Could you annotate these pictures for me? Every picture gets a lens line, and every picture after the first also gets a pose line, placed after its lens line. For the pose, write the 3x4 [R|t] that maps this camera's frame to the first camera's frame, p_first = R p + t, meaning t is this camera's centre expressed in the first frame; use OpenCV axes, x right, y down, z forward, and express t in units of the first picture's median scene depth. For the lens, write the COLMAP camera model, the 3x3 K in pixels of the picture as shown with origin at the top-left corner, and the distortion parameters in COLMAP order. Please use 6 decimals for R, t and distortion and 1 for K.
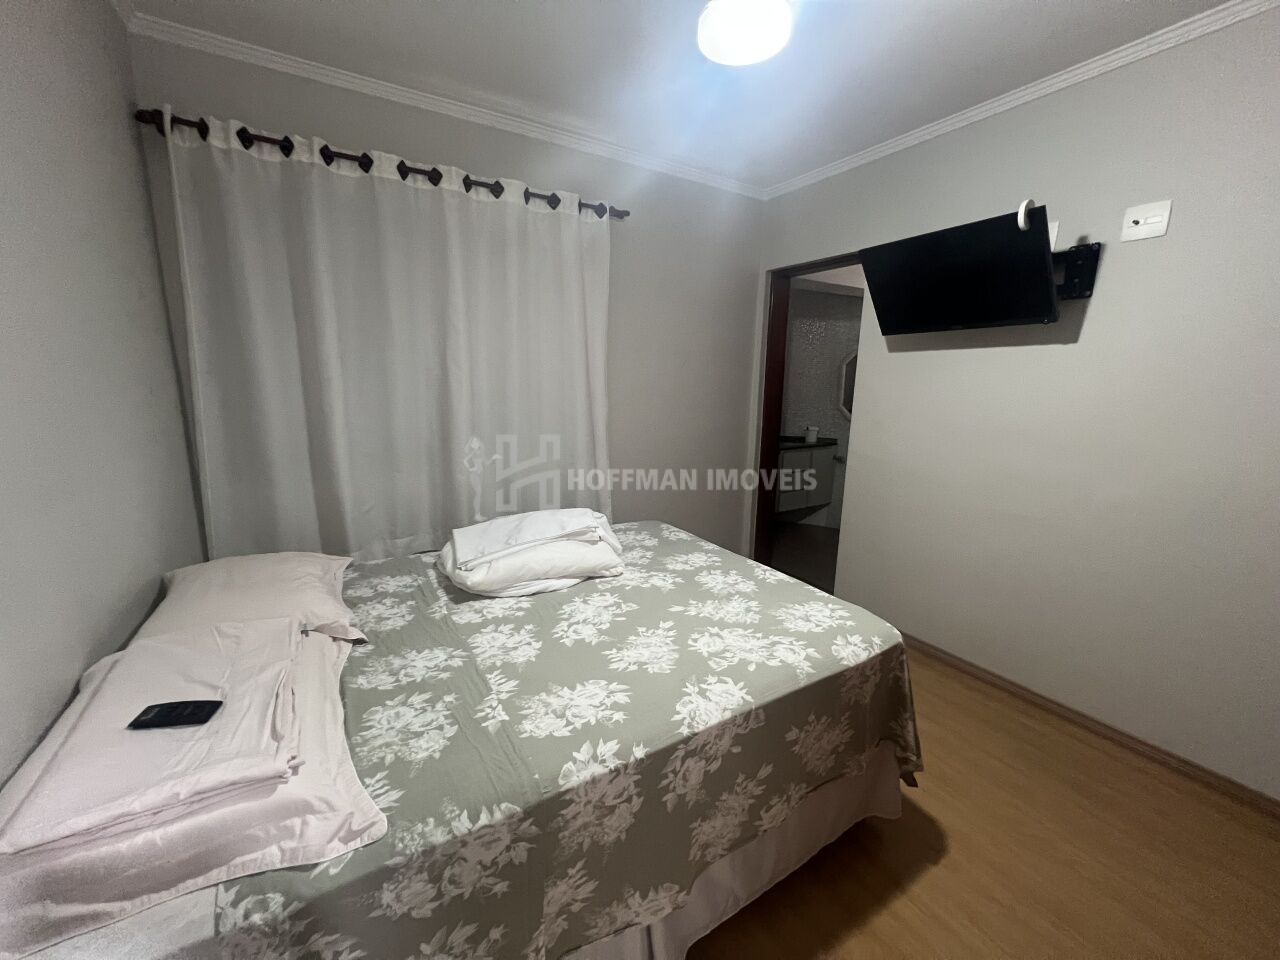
lens RADIAL K [[512.9, 0, 638.6], [0, 512.9, 484.3], [0, 0, 1]] dist [-0.002909, 0.000005]
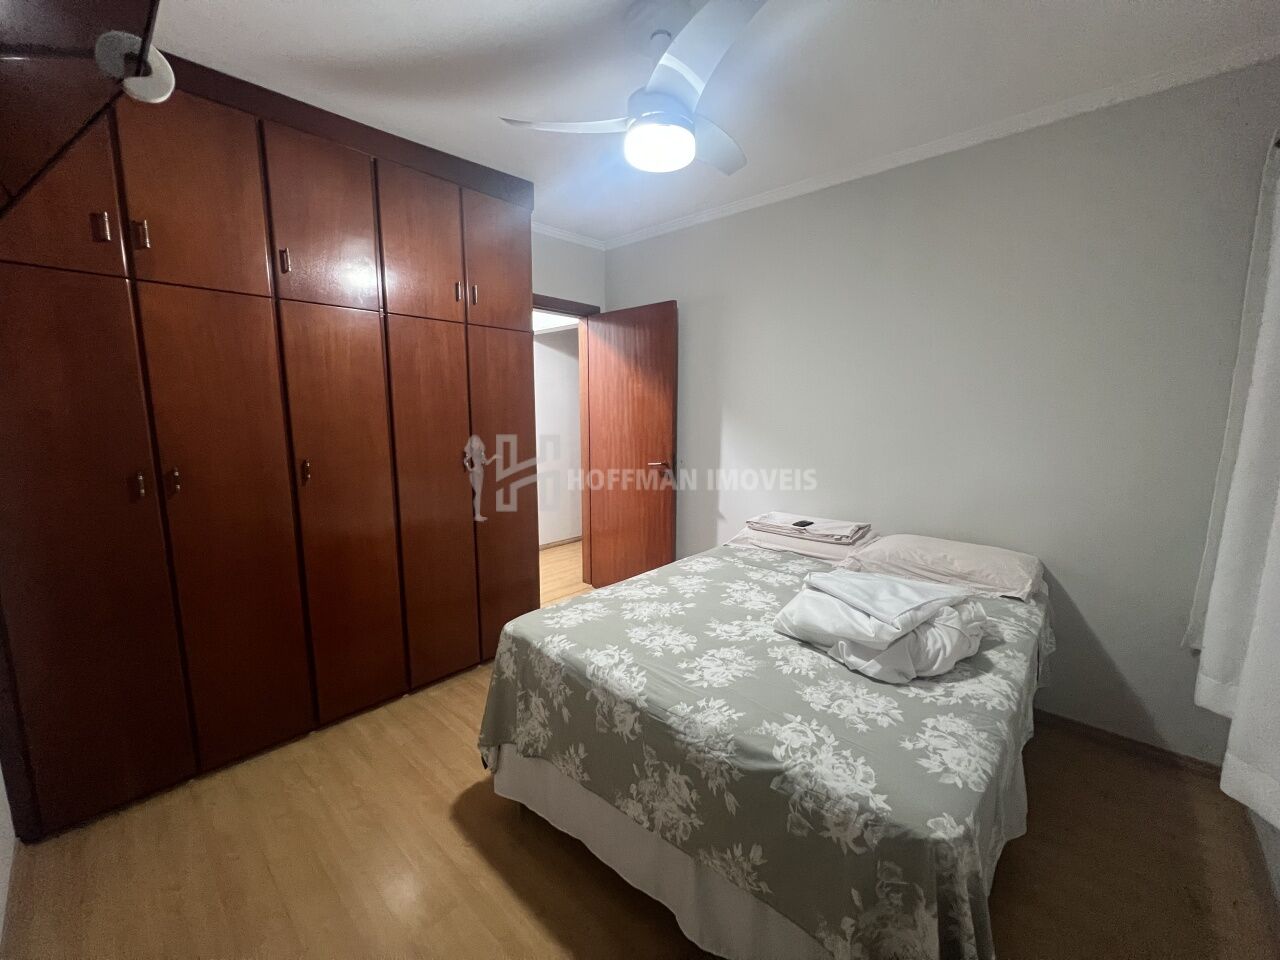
lens RADIAL K [[512.9, 0, 636.6], [0, 512.9, 481.5], [0, 0, 1]] dist [-0.002909, 0.000005]
pose [[-0.957984, 0.020490, -0.286089, 0.546033], [-0.076503, 0.943056, 0.323716, -0.416111], [0.276431, 0.332002, -0.901865, 2.013282]]
